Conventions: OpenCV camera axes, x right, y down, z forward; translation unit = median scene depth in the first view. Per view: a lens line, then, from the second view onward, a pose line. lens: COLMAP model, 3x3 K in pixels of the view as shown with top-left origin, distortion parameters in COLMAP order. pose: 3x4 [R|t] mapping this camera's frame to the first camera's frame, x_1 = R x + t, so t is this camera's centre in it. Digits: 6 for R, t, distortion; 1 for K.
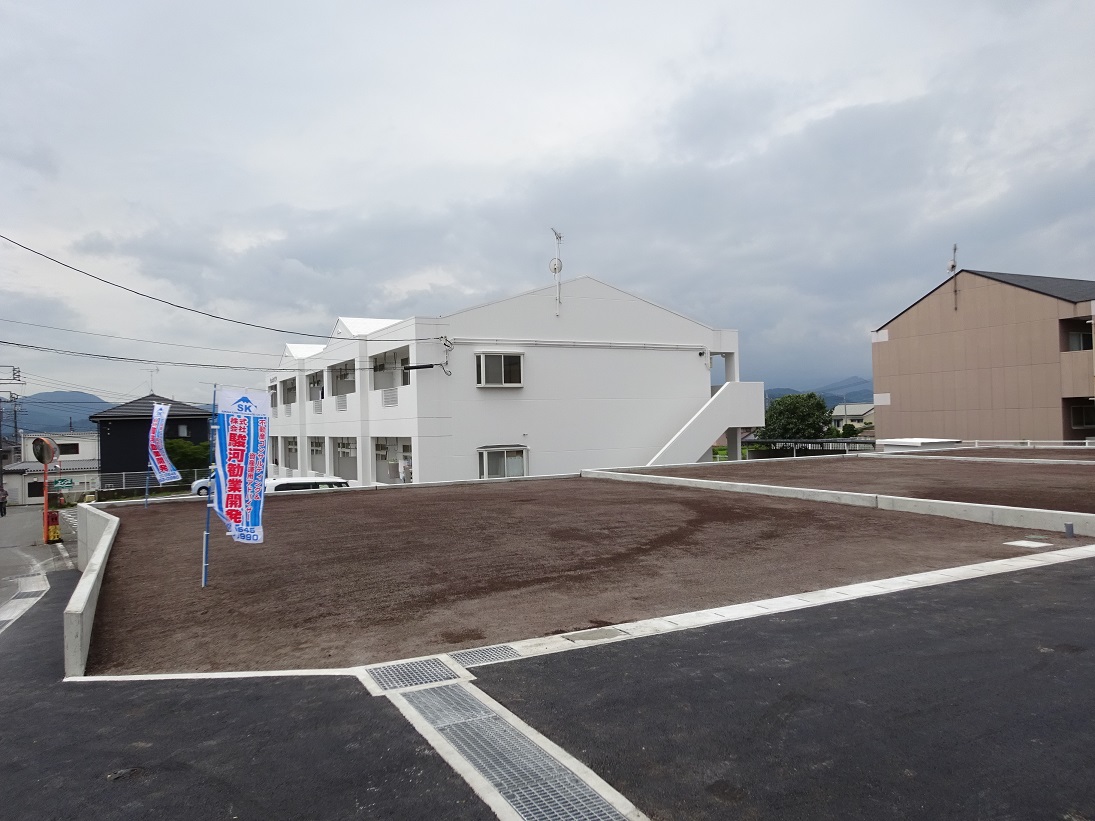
lens RADIAL K [[809.8, 0, 527.9], [0, 809.8, 362.2], [0, 0, 1]] dist [-0.021771, 0.031189]
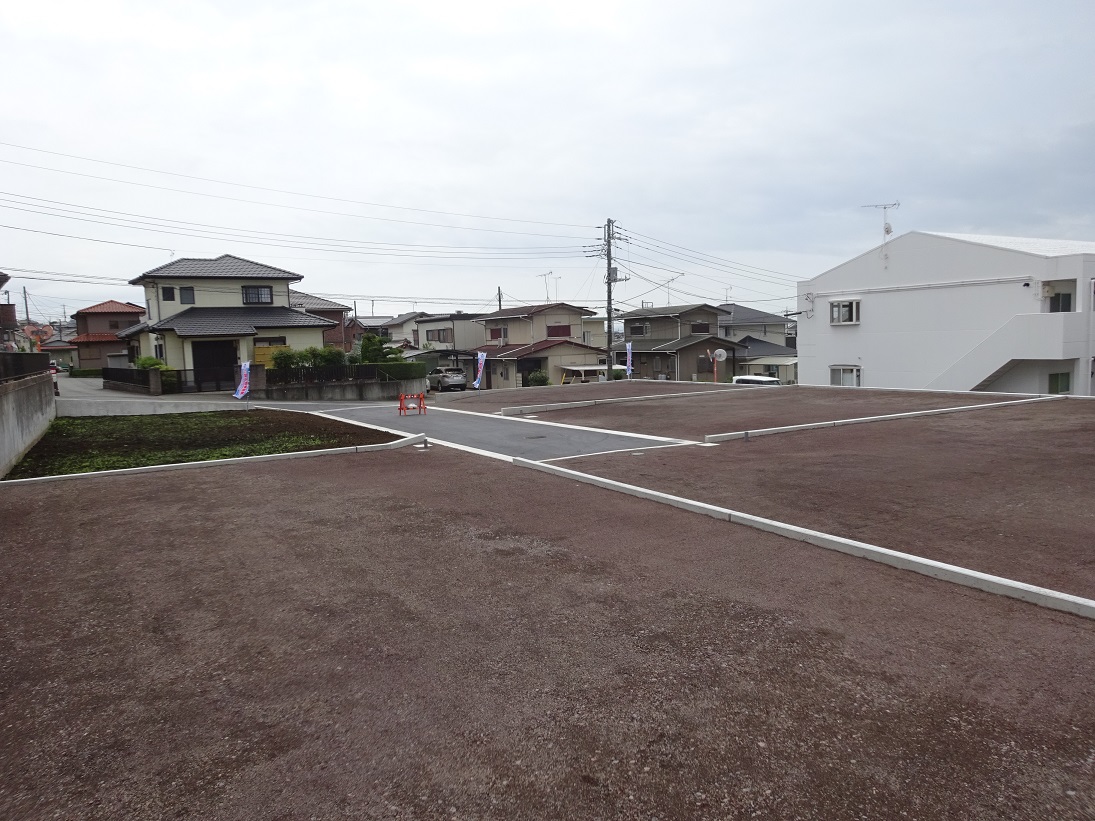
lens RADIAL K [[809.8, 0, 545.4], [0, 809.8, 412.8], [0, 0, 1]] dist [-0.021771, 0.031189]
pose [[0.047759, 0.115290, -0.992183, 1.199905], [0.110771, 0.986578, 0.119971, -0.039806], [0.992698, -0.115635, 0.034347, 0.344266]]
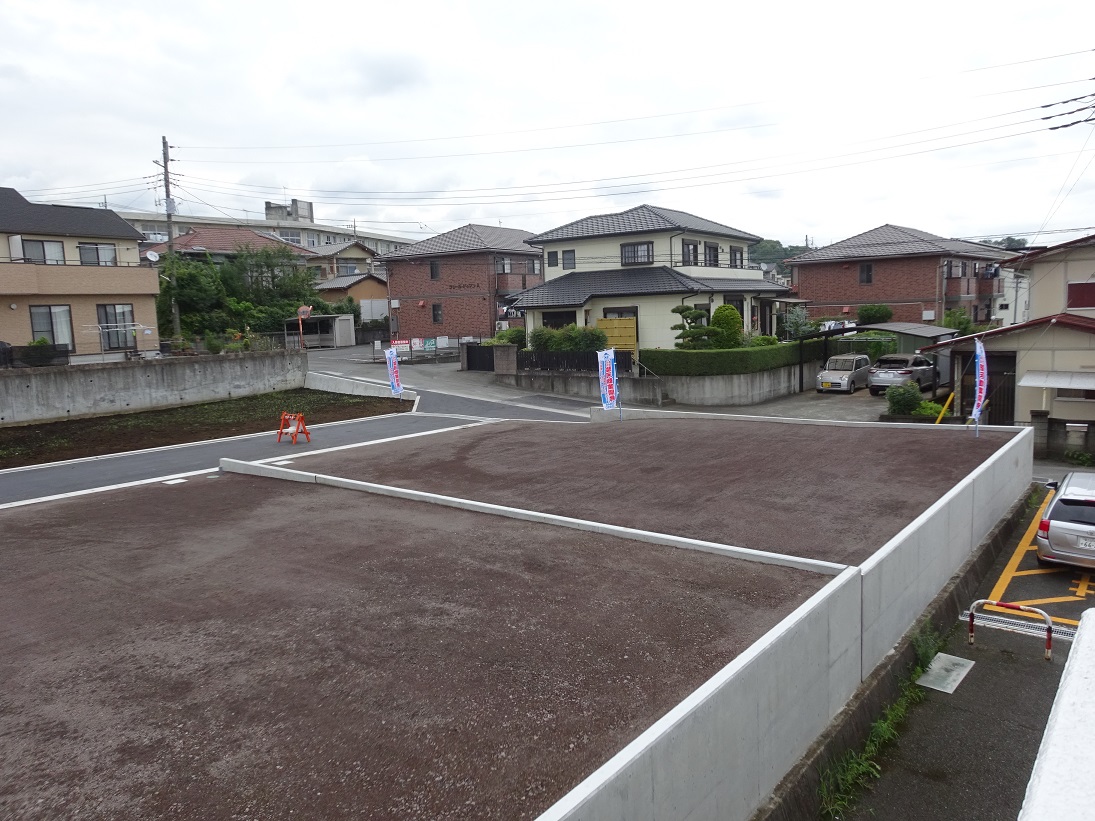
lens RADIAL K [[809.8, 0, 545.5], [0, 809.8, 420.6], [0, 0, 1]] dist [-0.021771, 0.031189]
pose [[-0.911913, 0.116411, -0.393527, 0.279838], [0.093904, 0.992673, 0.076046, 0.011208], [0.399496, 0.032394, -0.916162, 0.981631]]
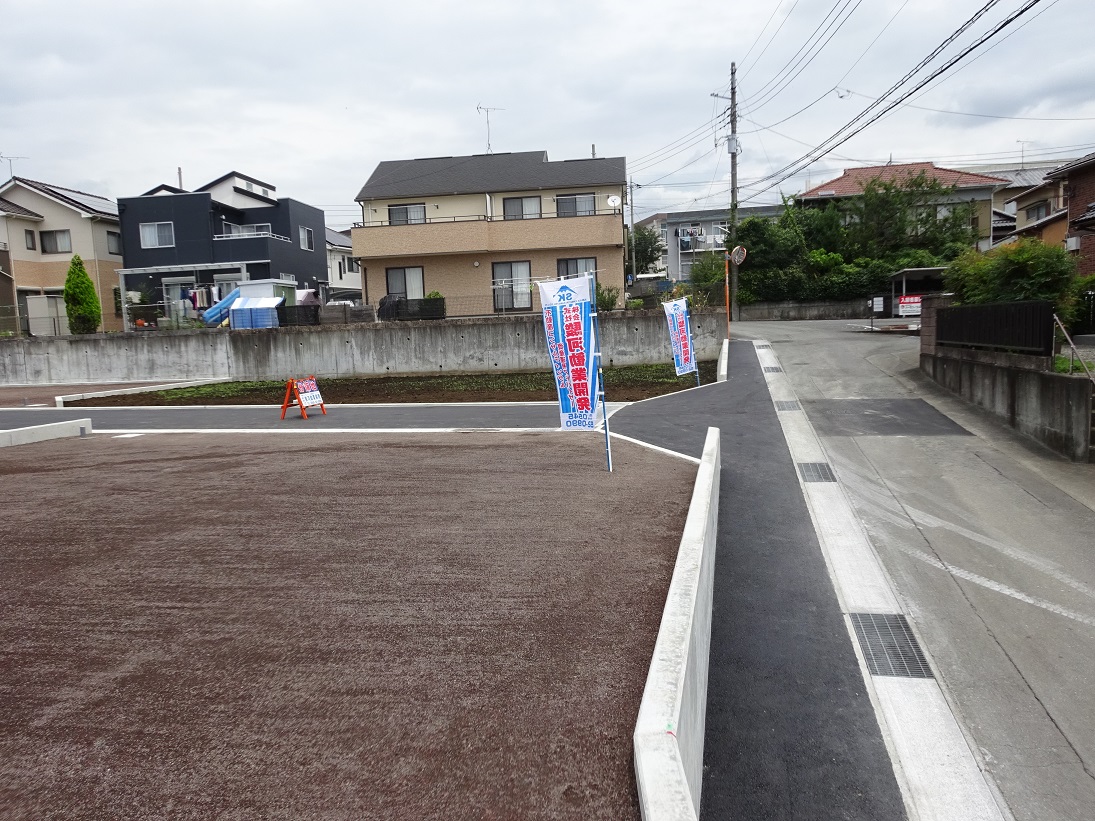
lens RADIAL K [[809.8, 0, 548.7], [0, 809.8, 411.4], [0, 0, 1]] dist [-0.021771, 0.031189]
pose [[-0.774983, -0.005075, 0.631962, -0.276208], [0.014477, 0.999563, 0.025780, 0.049529], [-0.631816, 0.029128, -0.774571, 0.534144]]
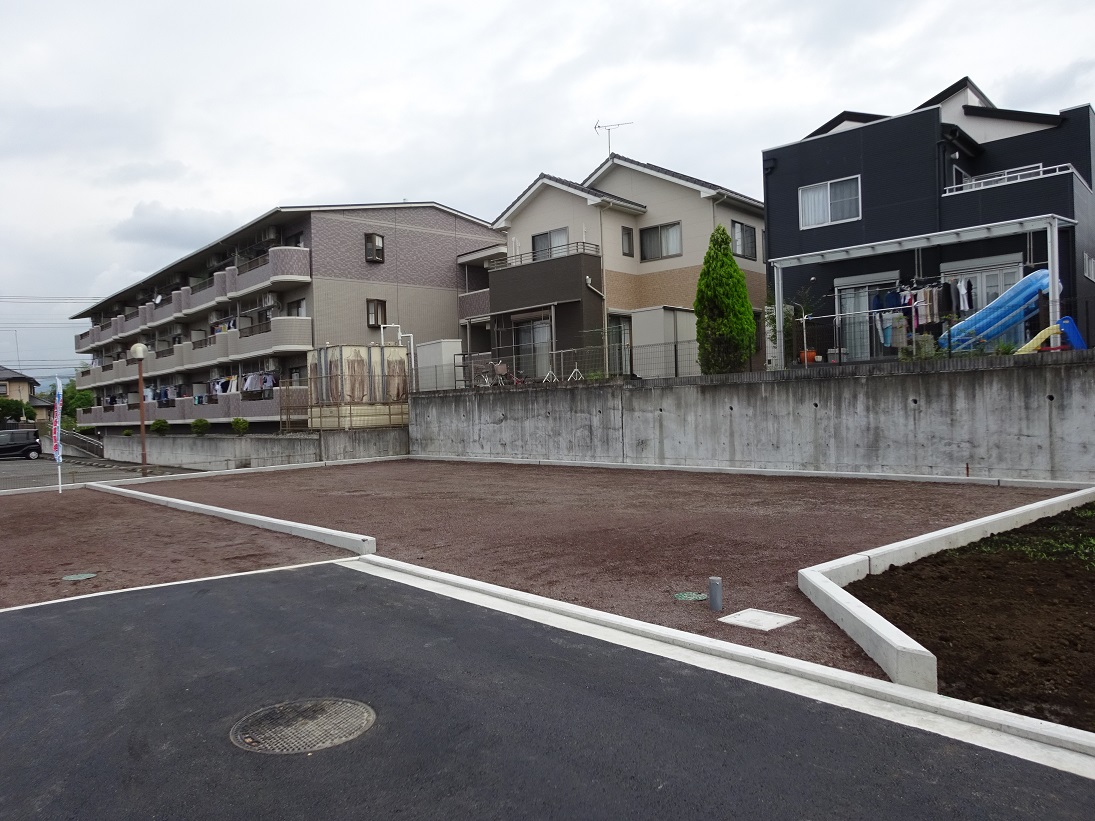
lens RADIAL K [[809.8, 0, 541.3], [0, 809.8, 408.9], [0, 0, 1]] dist [-0.021771, 0.031189]
pose [[-0.262755, 0.035652, 0.964204, 0.377576], [-0.035878, 0.998265, -0.046688, 0.020321], [-0.964195, -0.046861, -0.261020, 0.357854]]
